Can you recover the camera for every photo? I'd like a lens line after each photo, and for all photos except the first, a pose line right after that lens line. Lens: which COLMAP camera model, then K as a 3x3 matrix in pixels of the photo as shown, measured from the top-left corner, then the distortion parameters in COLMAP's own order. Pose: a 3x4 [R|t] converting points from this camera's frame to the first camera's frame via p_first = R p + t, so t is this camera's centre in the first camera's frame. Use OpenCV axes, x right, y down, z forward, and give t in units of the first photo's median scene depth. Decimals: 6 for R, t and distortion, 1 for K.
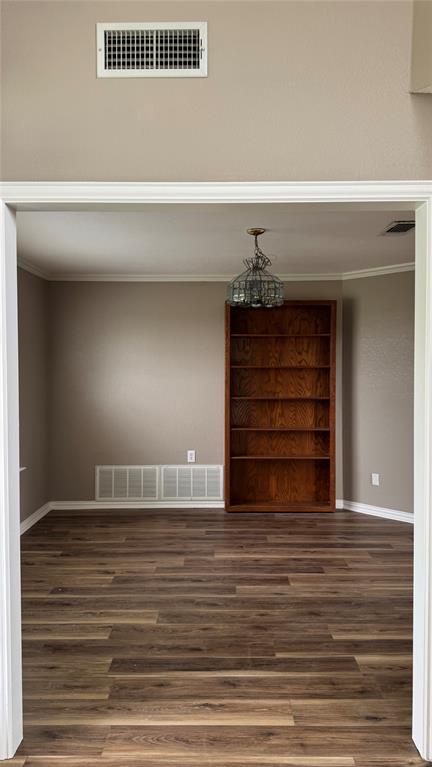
lens RADIAL K [[548.8, 0, 217.5], [0, 548.8, 383.6], [0, 0, 1]] dist [-0.003623, -0.002435]
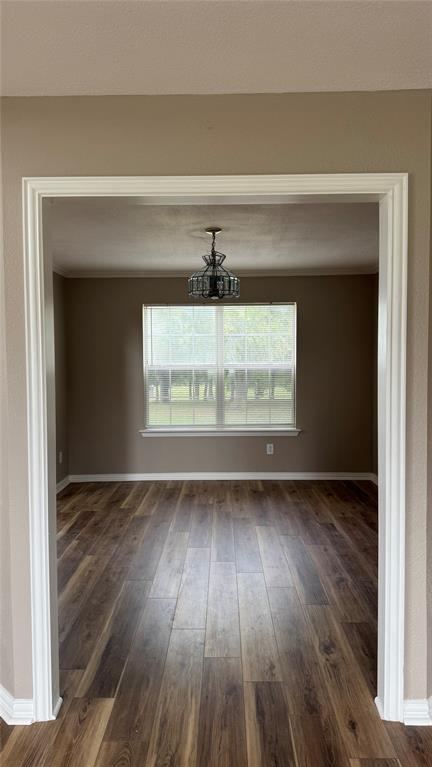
lens RADIAL K [[548.8, 0, 217.4], [0, 548.8, 382.2], [0, 0, 1]] dist [-0.003623, -0.002435]
pose [[0.010045, 0.054586, -0.998459, 1.443487], [-0.035400, 0.997902, 0.054199, -0.035226], [0.999323, 0.034801, 0.011956, 1.218851]]
